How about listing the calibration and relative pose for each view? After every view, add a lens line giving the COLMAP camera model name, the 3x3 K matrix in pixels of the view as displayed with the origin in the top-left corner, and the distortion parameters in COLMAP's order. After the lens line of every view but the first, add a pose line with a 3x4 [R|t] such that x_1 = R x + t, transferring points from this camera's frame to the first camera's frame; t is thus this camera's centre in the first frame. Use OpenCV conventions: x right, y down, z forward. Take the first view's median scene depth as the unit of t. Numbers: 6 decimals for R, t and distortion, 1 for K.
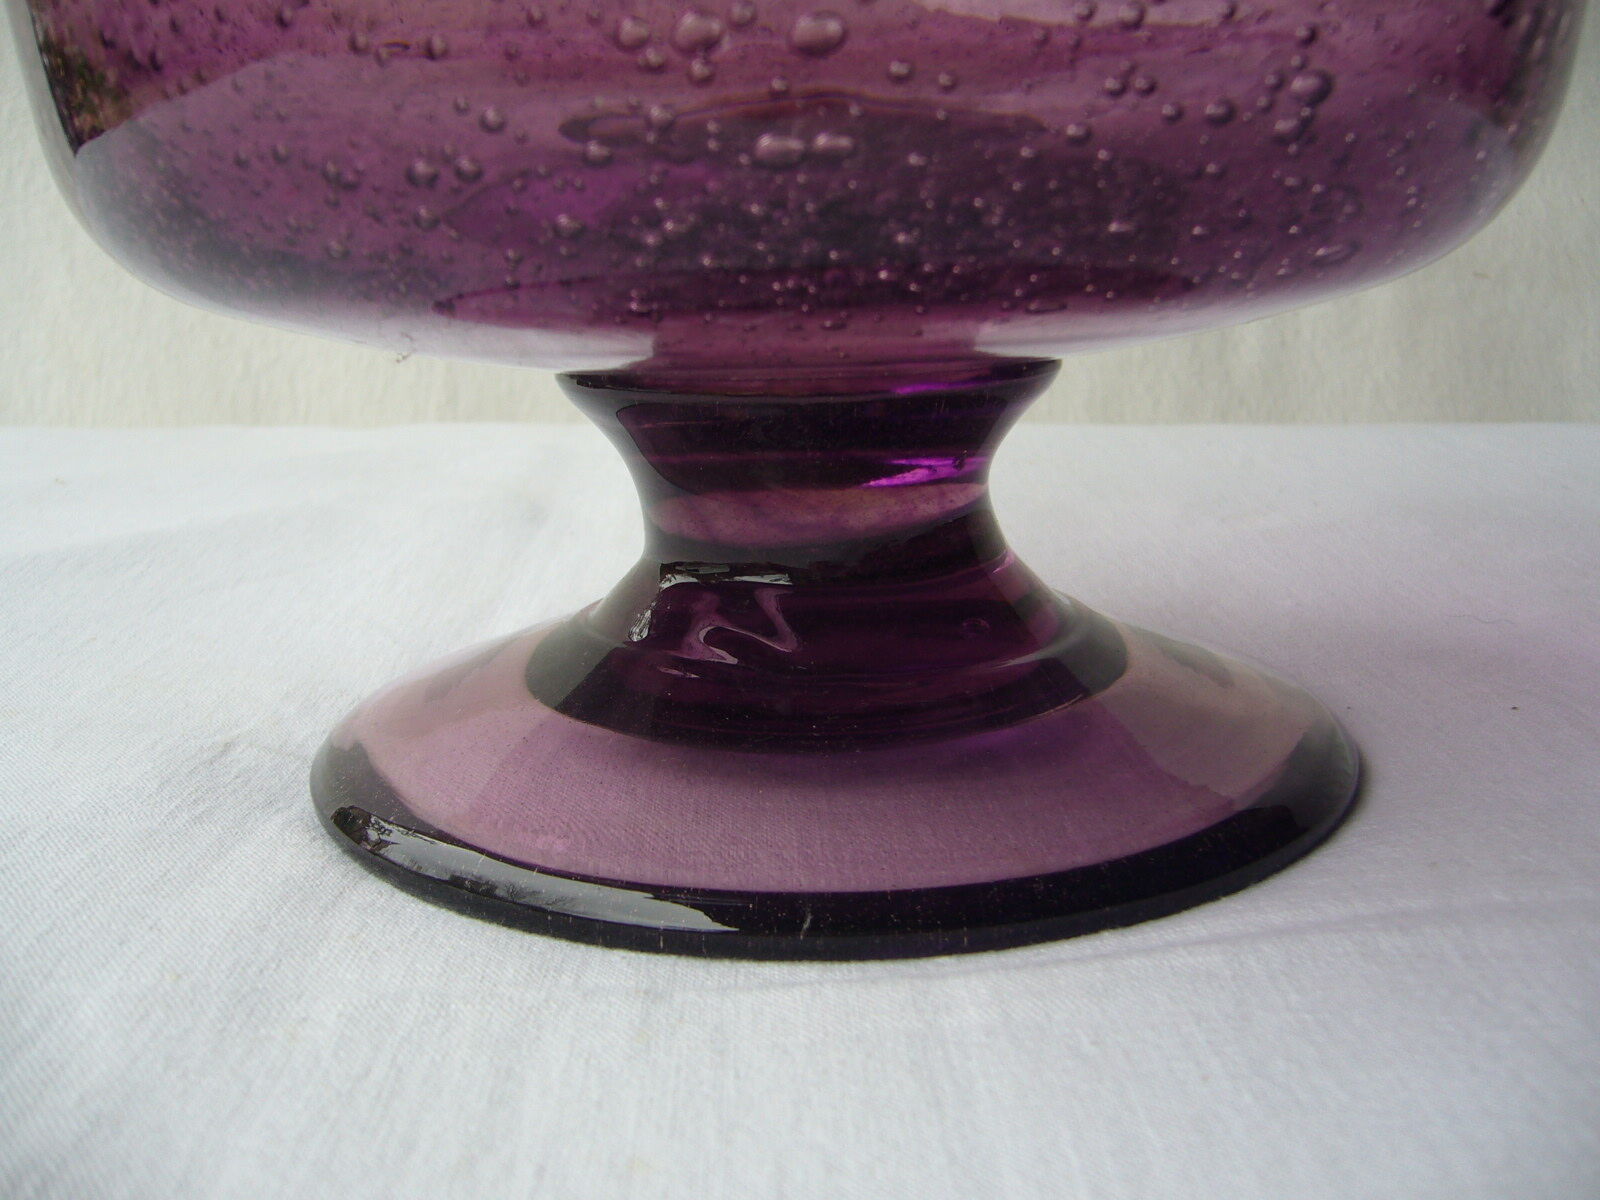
lens RADIAL K [[1682.9, 0, 803.6], [0, 1682.9, 560.9], [0, 0, 1]] dist [-0.062994, 0.000000]
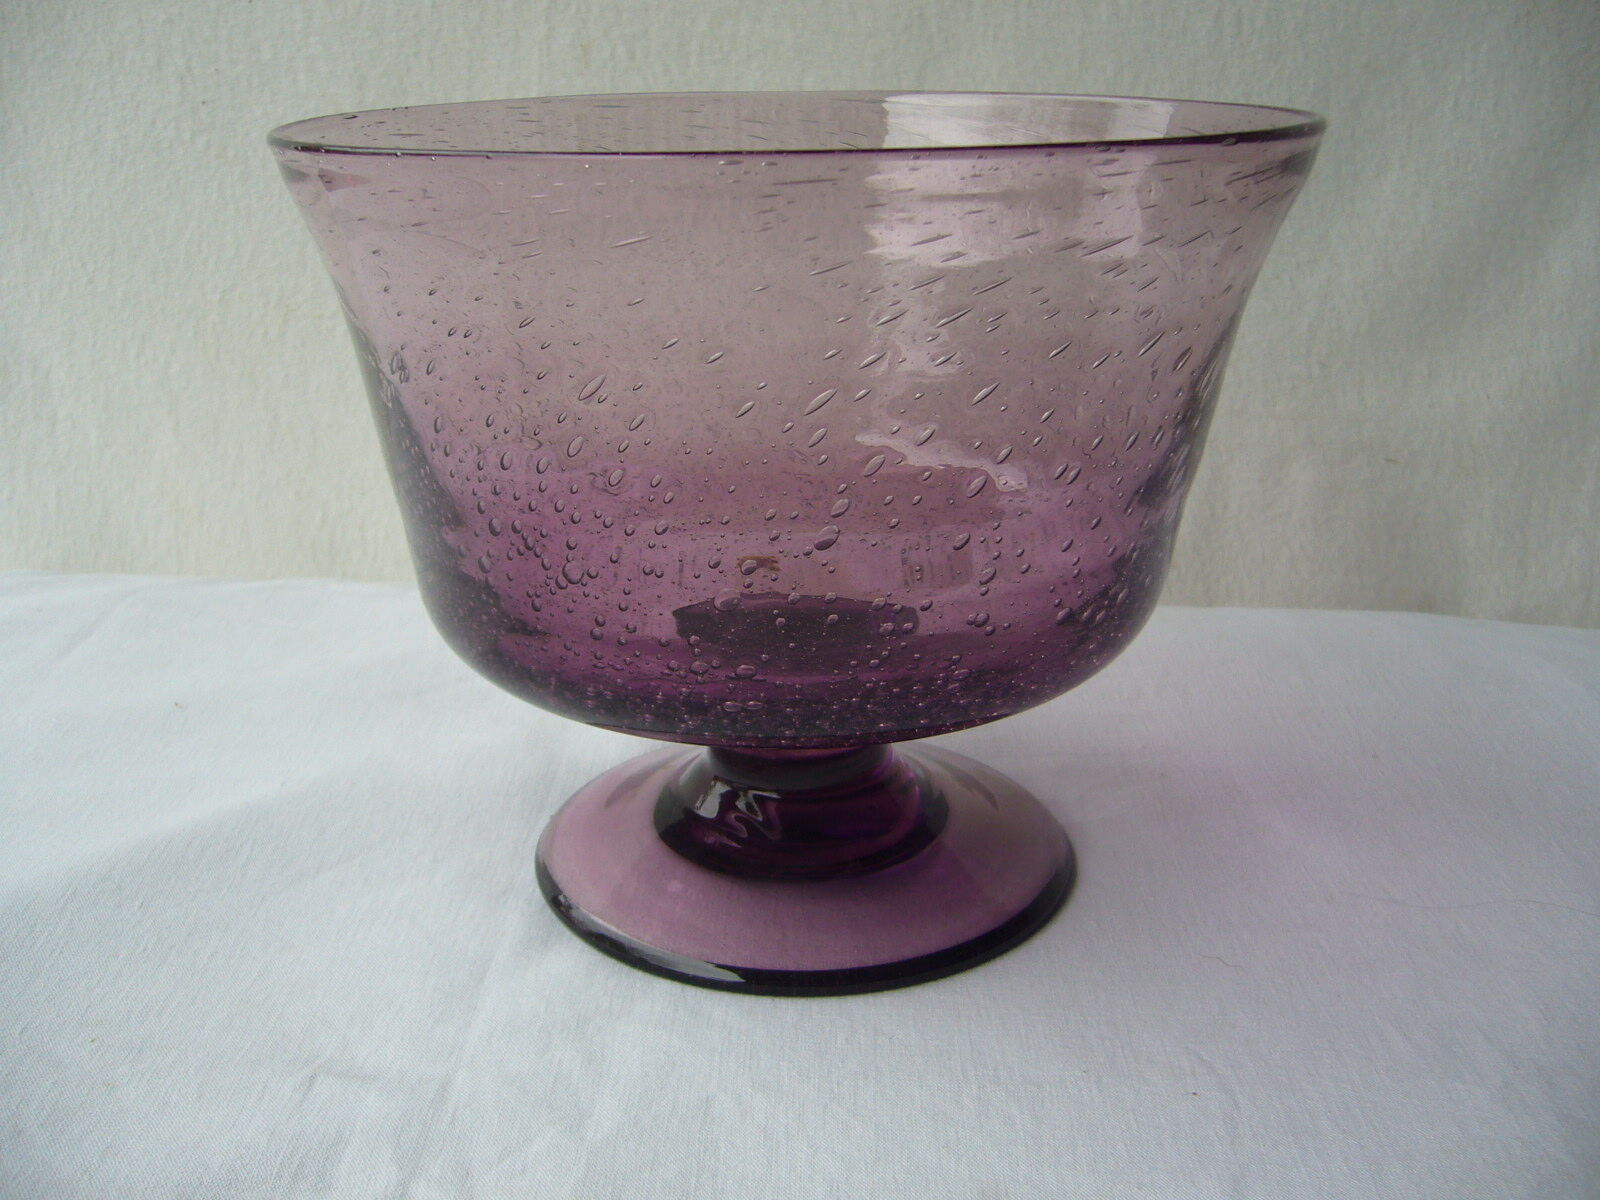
lens RADIAL K [[1682.9, 0, 804.1], [0, 1682.9, 618.8], [0, 0, 1]] dist [-0.062994, 0.000000]
pose [[0.998459, 0.035287, -0.042838, 0.060078], [-0.030124, 0.992828, 0.115693, -0.191212], [0.046613, -0.114224, 0.992361, -0.171998]]
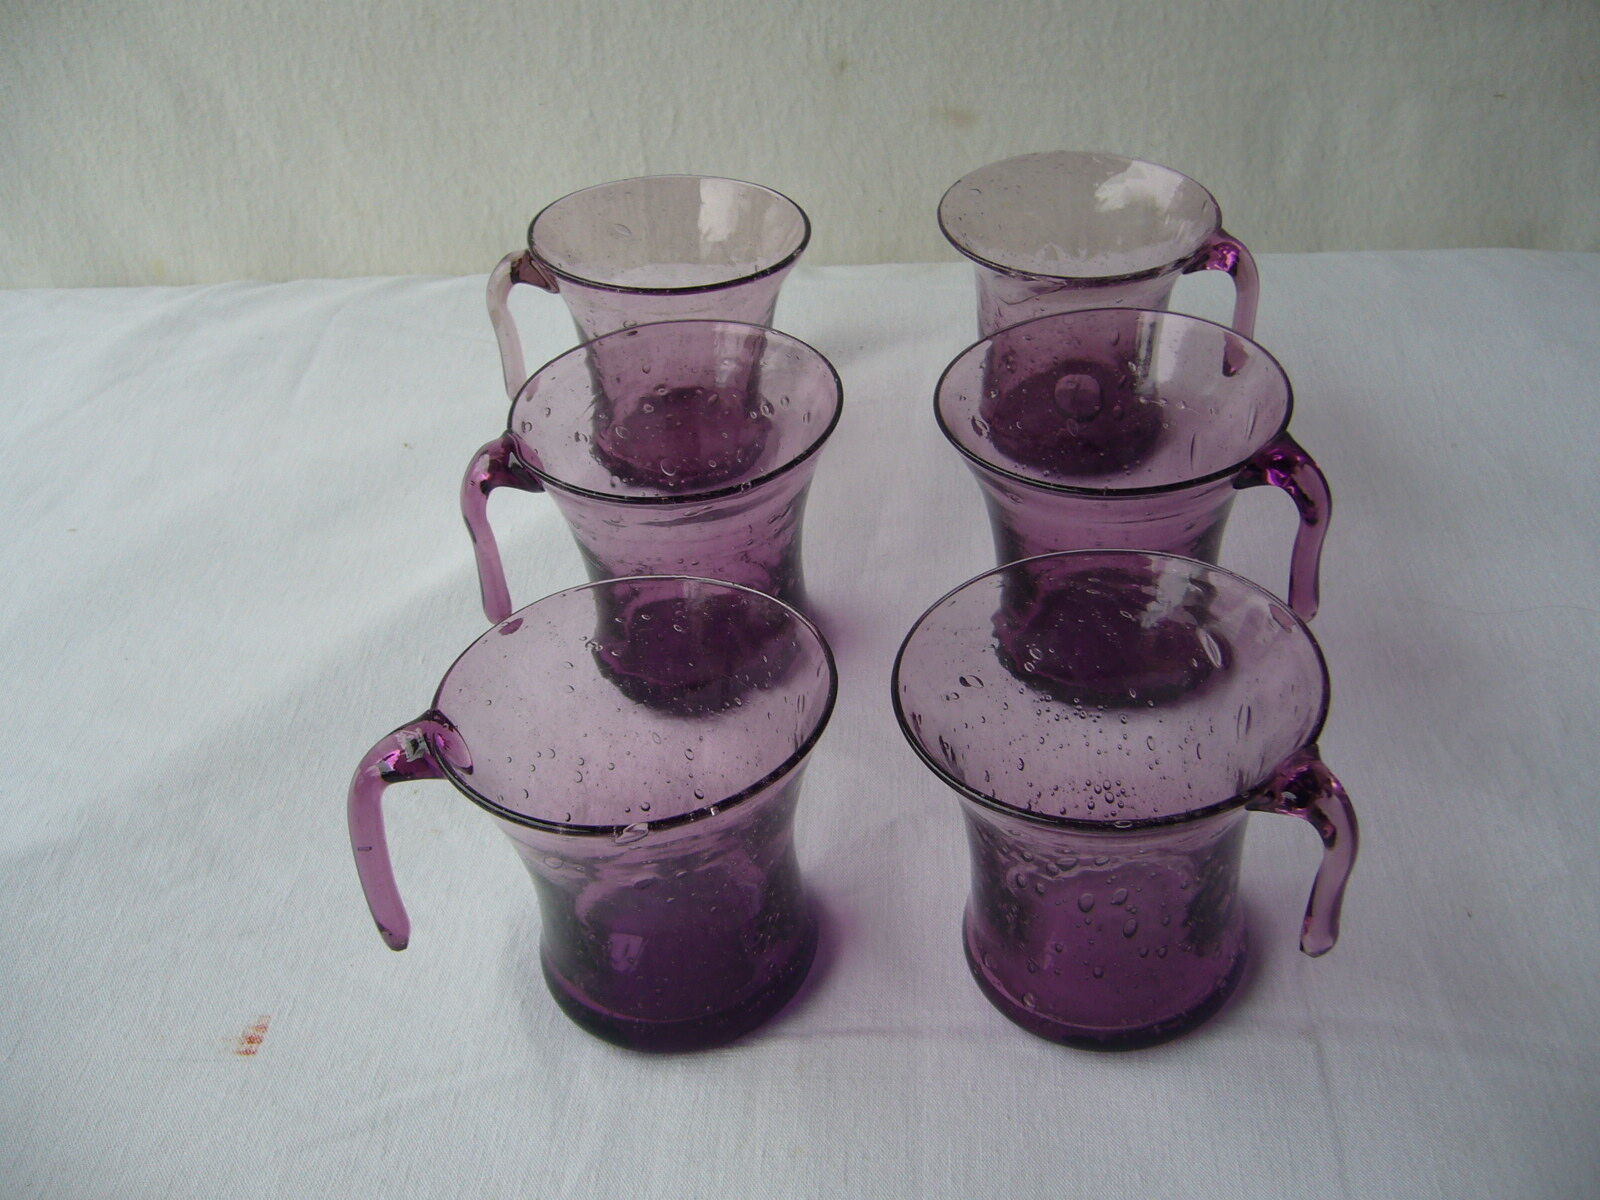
lens RADIAL K [[1682.9, 0, 803.4], [0, 1682.9, 598.0], [0, 0, 1]] dist [-0.062994, 0.000000]
pose [[0.993643, 0.003655, -0.112522, 0.052446], [0.046116, 0.898556, 0.436428, -0.400124], [0.102702, -0.438843, 0.892675, -0.260735]]
